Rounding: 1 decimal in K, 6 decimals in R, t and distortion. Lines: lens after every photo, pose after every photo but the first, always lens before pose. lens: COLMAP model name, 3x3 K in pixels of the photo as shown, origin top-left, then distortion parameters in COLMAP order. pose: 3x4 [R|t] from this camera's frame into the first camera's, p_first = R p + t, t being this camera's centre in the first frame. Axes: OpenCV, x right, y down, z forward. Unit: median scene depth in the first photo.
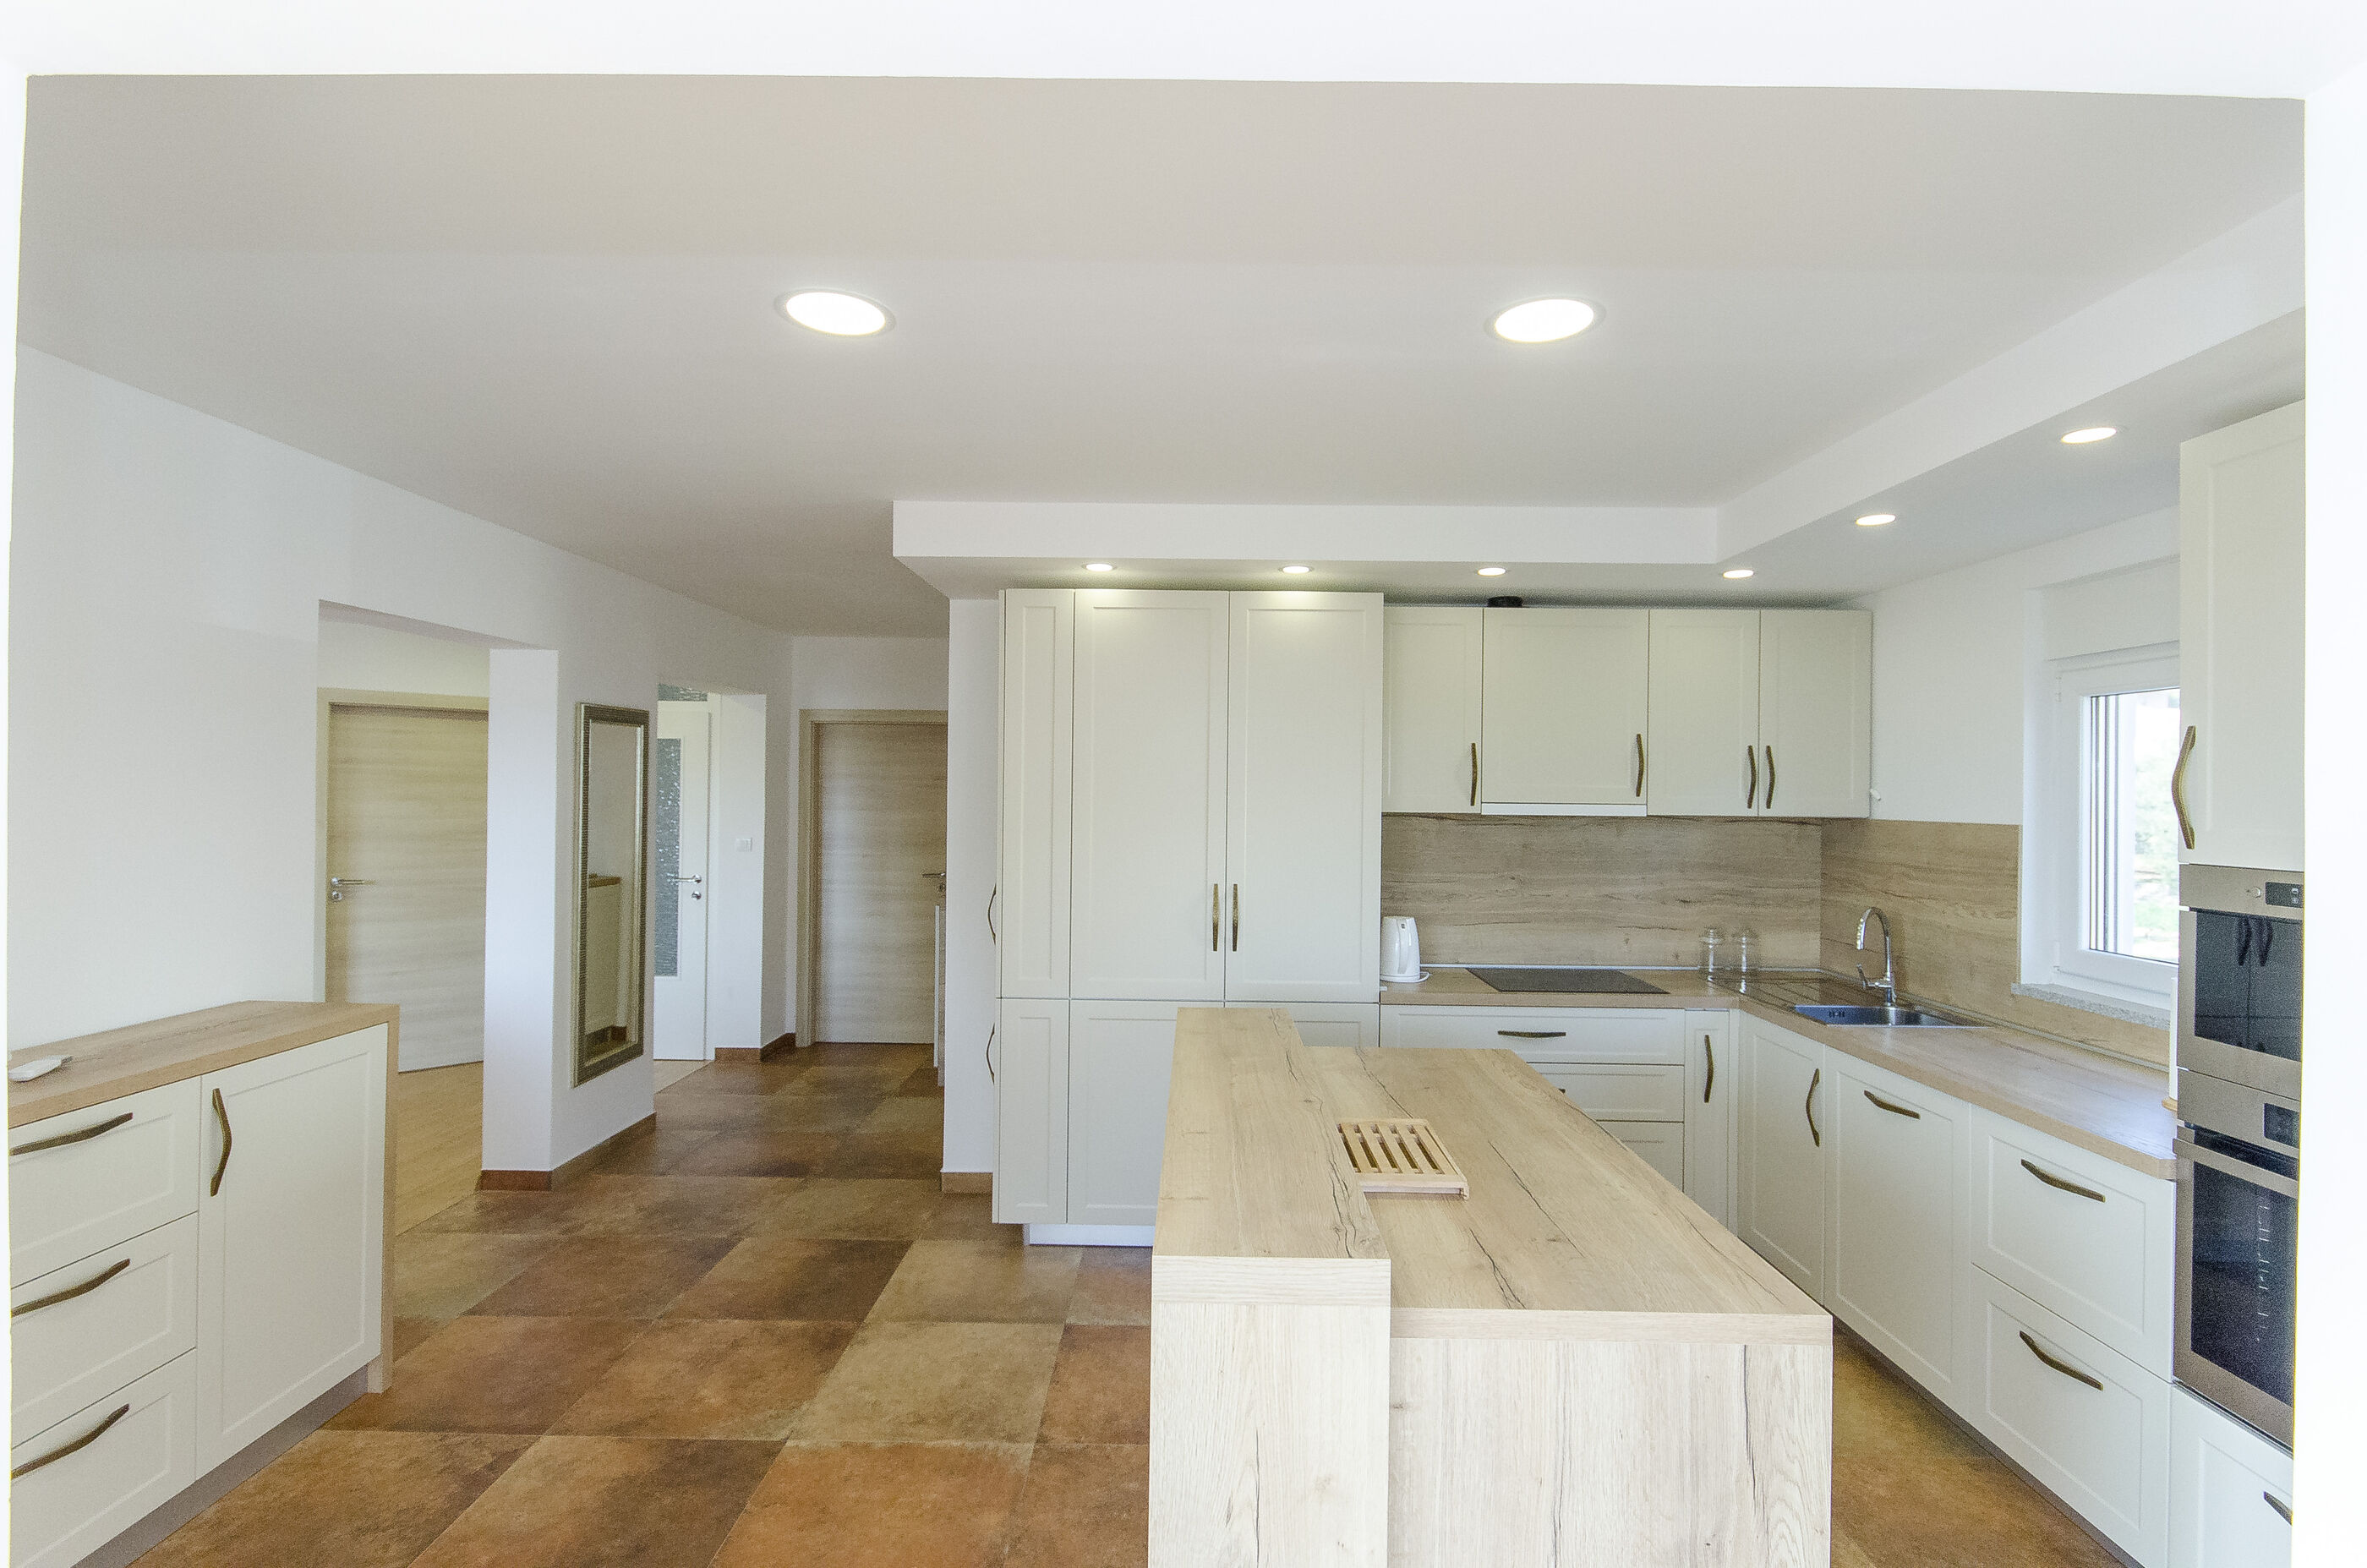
lens RADIAL K [[1100.7, 0, 1202.0], [0, 1100.7, 785.4], [0, 0, 1]] dist [-0.001773, -0.001757]
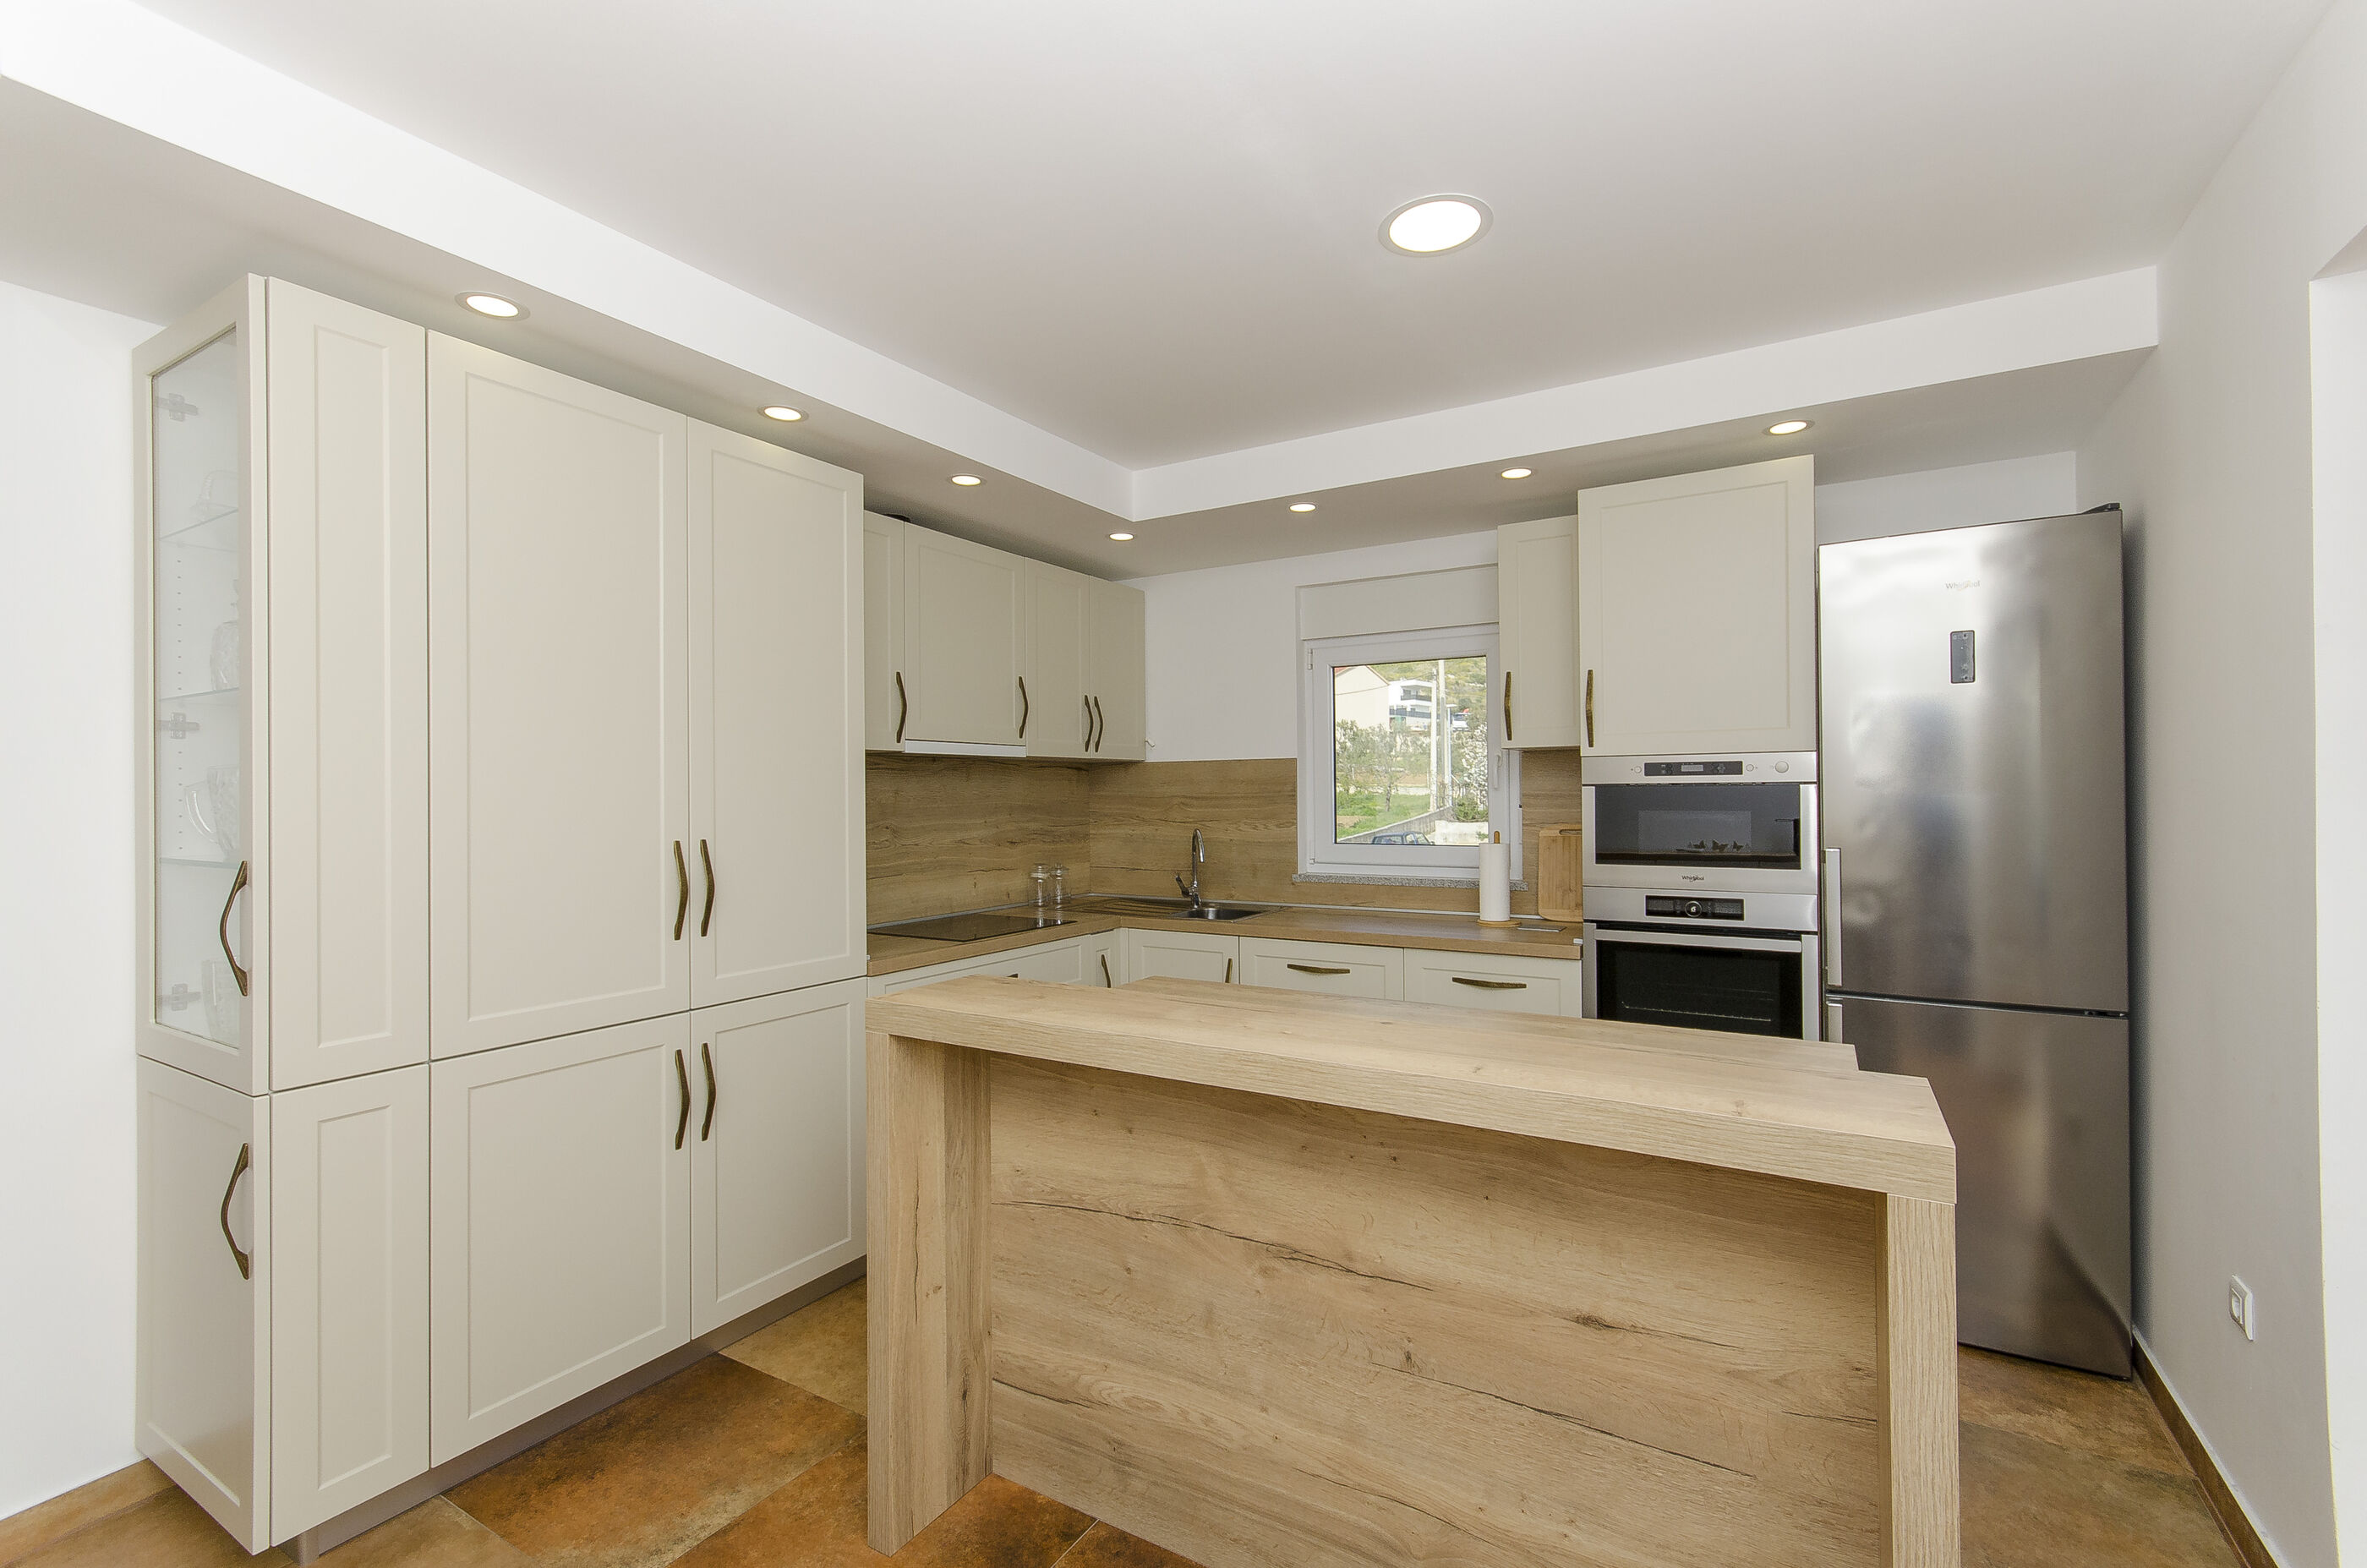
lens RADIAL K [[1033.7, 0, 1189.2], [0, 1033.7, 784.7], [0, 0, 1]] dist [0.006510, -0.002836]
pose [[0.514181, -0.008631, 0.857638, -0.373981], [0.009967, 0.999942, 0.004088, 0.055456], [-0.857624, 0.006446, 0.514237, 0.401024]]
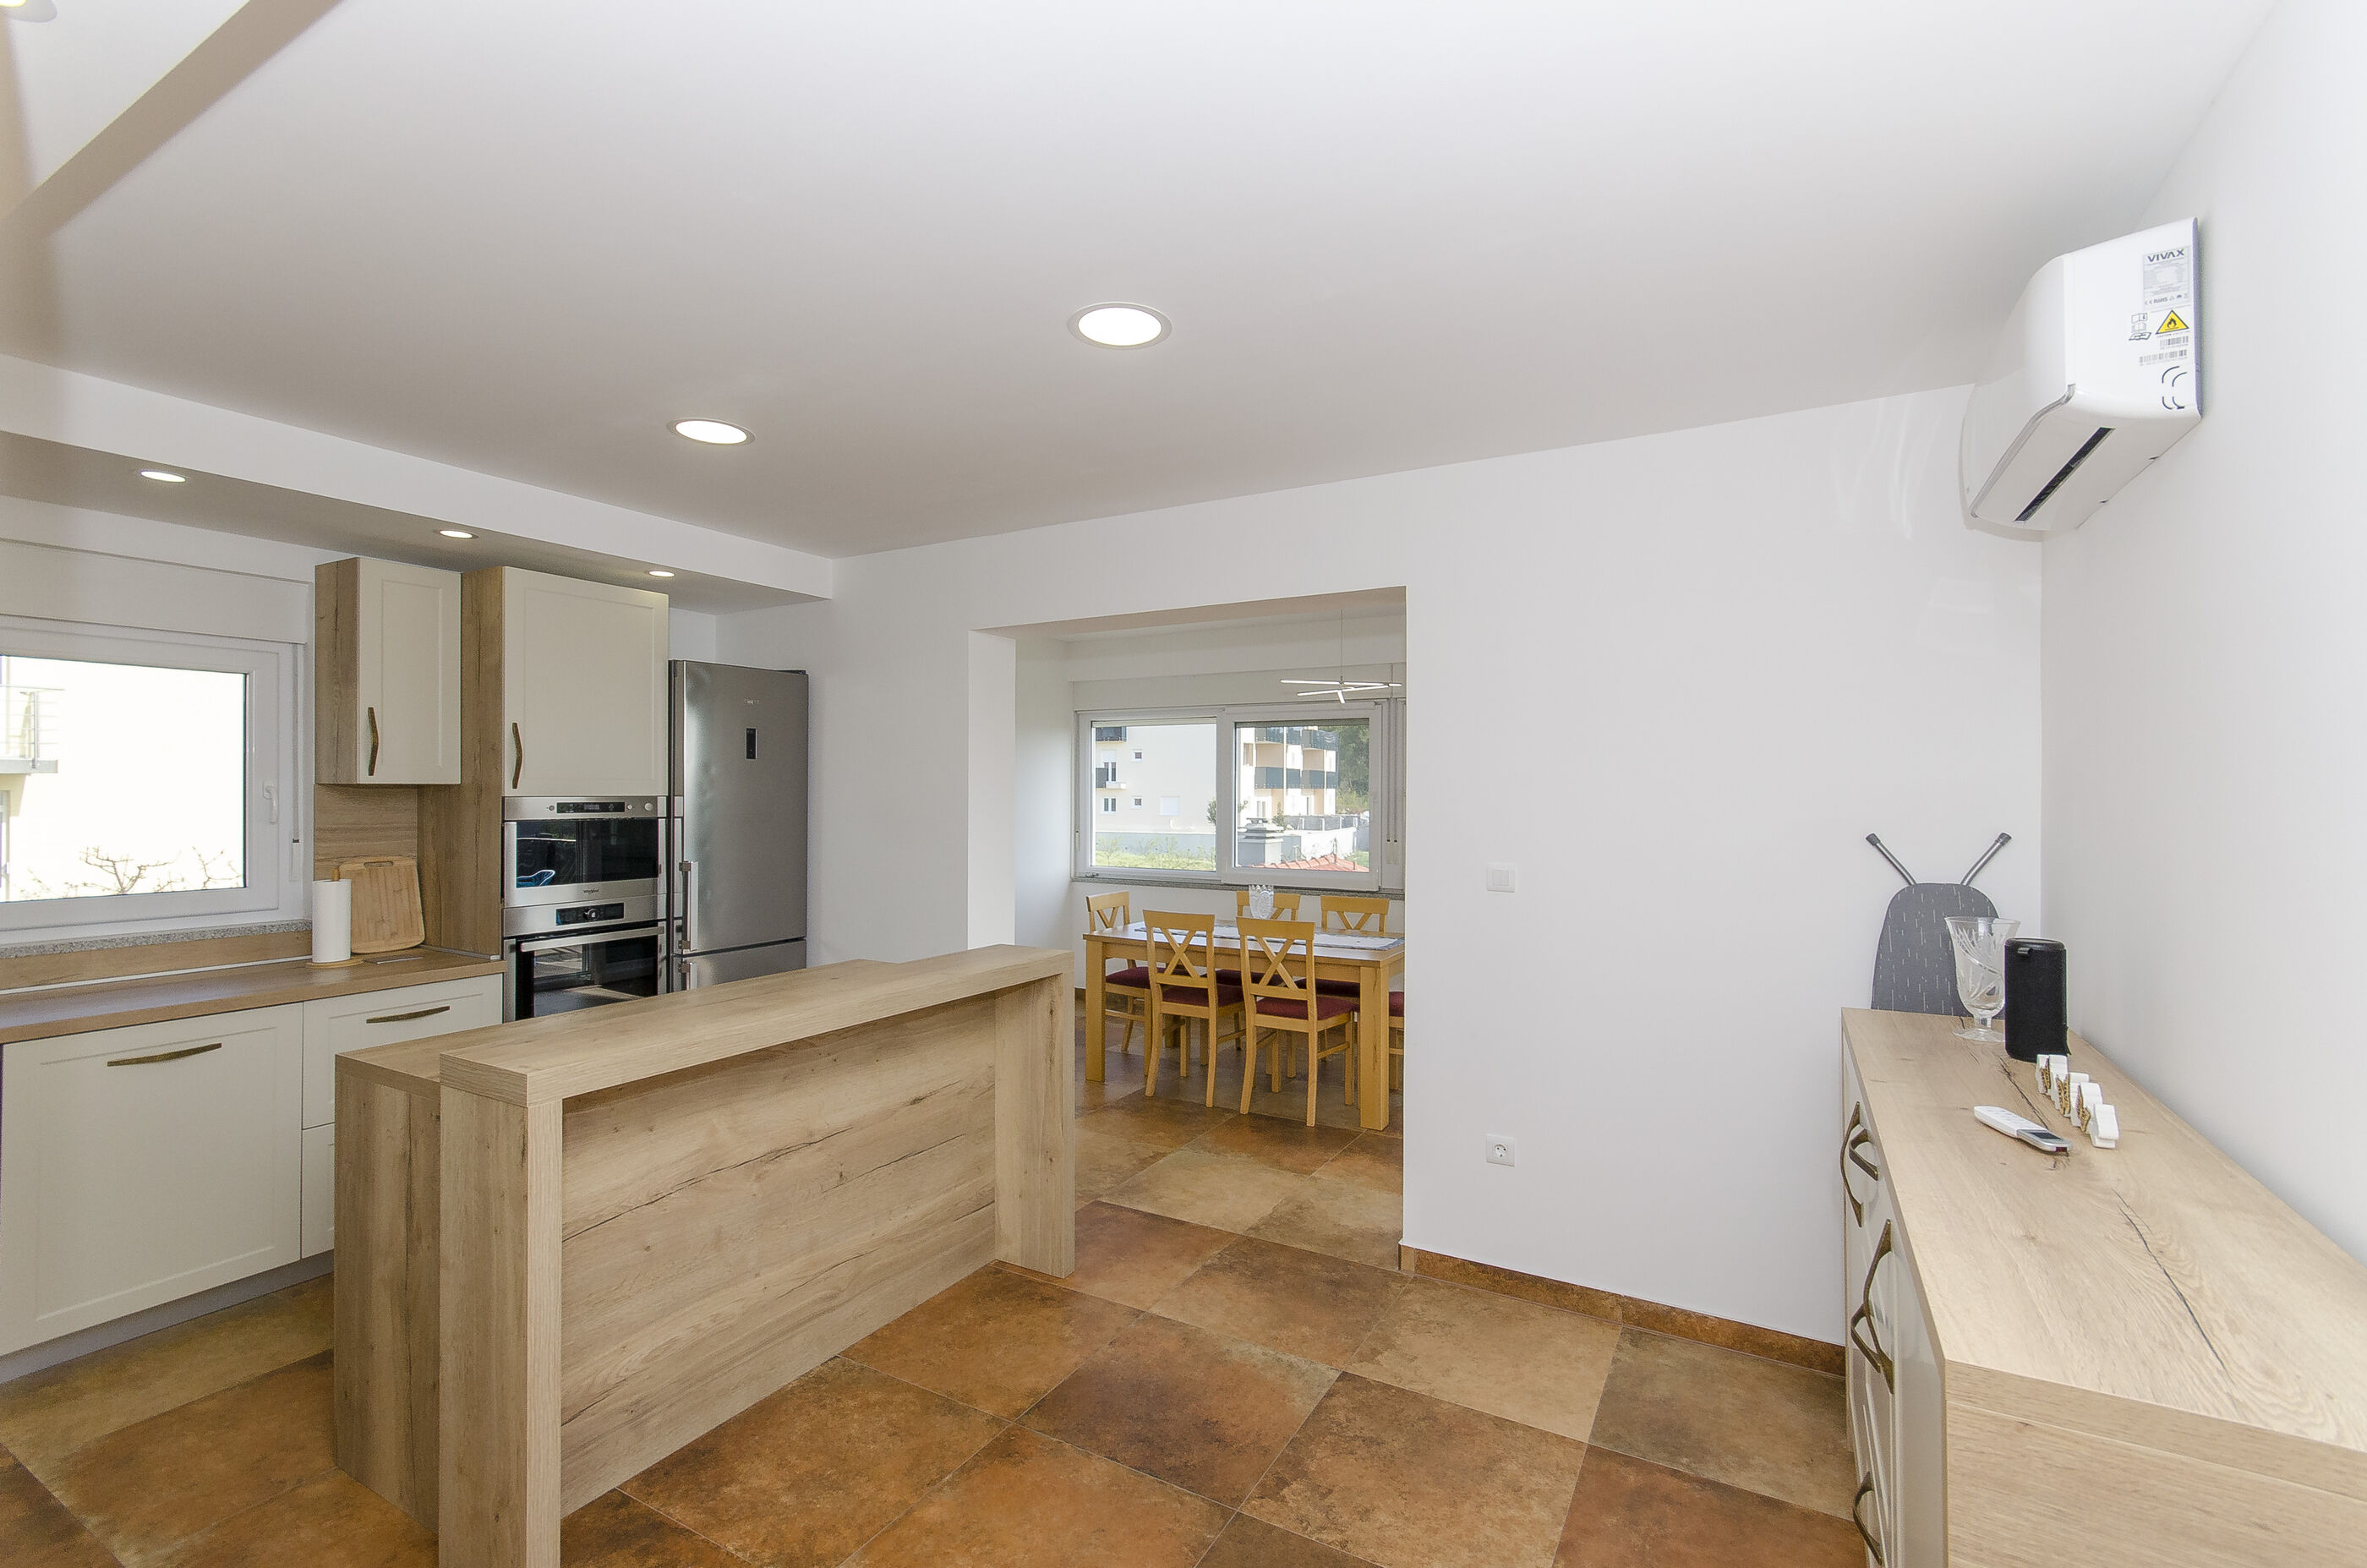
lens RADIAL K [[1033.7, 0, 1163.4], [0, 1033.7, 789.6], [0, 0, 1]] dist [0.006510, -0.002836]
pose [[-0.856437, -0.011074, 0.516133, -0.523234], [-0.012391, 0.999923, 0.000894, 0.024285], [-0.516103, -0.005630, -0.856508, 1.065946]]
